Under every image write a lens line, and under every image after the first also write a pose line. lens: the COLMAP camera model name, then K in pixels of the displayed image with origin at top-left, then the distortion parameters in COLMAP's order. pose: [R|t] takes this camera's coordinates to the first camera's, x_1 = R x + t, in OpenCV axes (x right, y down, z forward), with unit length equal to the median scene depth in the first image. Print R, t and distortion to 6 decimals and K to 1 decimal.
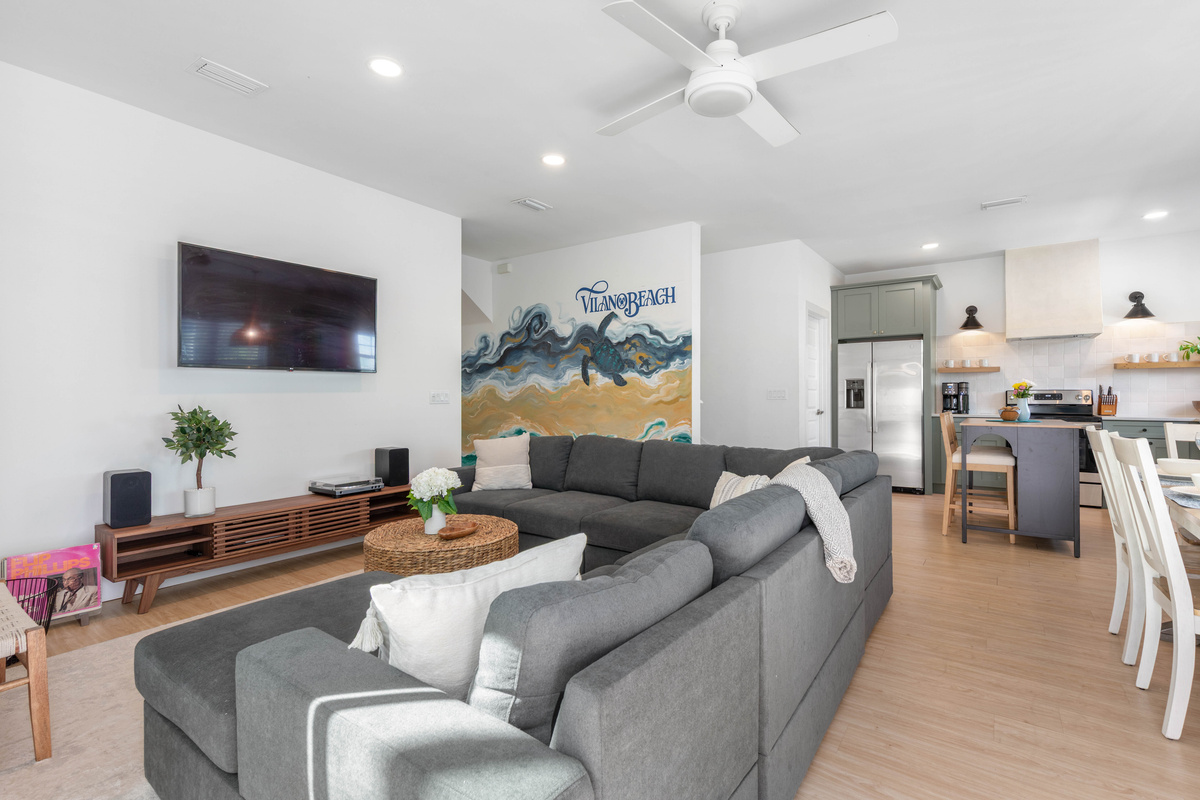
lens RADIAL K [[546.1, 0, 612.8], [0, 546.1, 393.1], [0, 0, 1]] dist [0.003191, -0.000256]
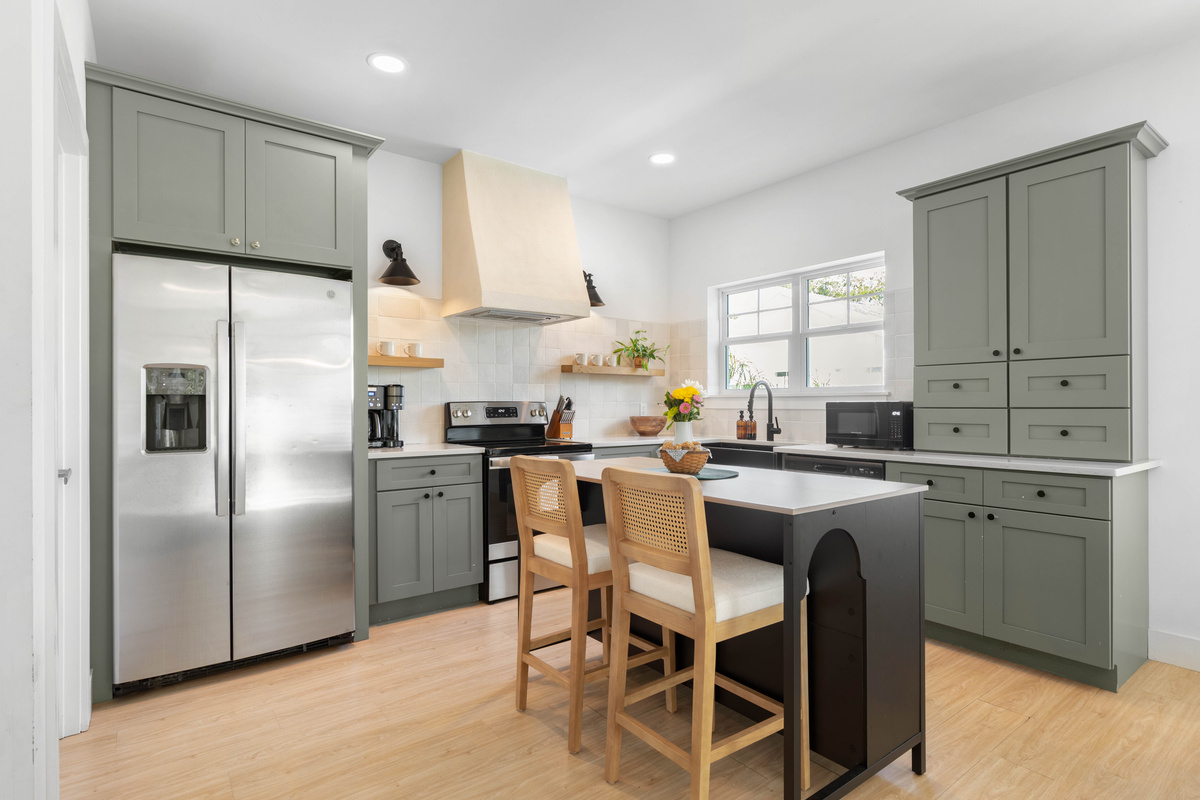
lens RADIAL K [[596.8, 0, 600.0], [0, 596.8, 400.0], [0, 0, 1]] dist [-0.006126, -0.000346]
pose [[0.307983, 0.008130, 0.951357, 0.191080], [-0.006021, 0.999960, -0.006596, -0.003661], [-0.951373, -0.003696, 0.308020, 0.703935]]
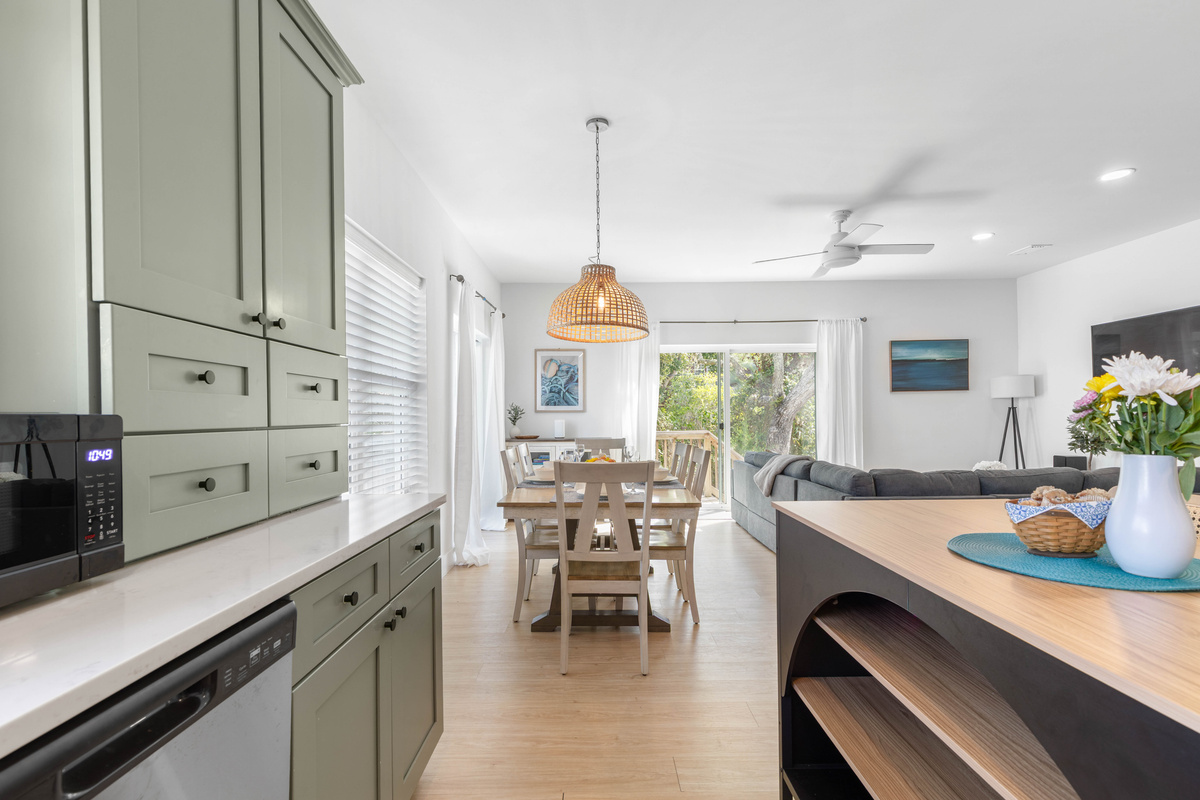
lens RADIAL K [[556.4, 0, 597.4], [0, 556.4, 429.4], [0, 0, 1]] dist [-0.003234, -0.000347]
pose [[-0.818618, 0.017139, -0.574083, 0.765621], [0.008103, 0.999800, 0.018294, -0.005110], [0.574281, 0.010324, -0.818593, 0.809347]]
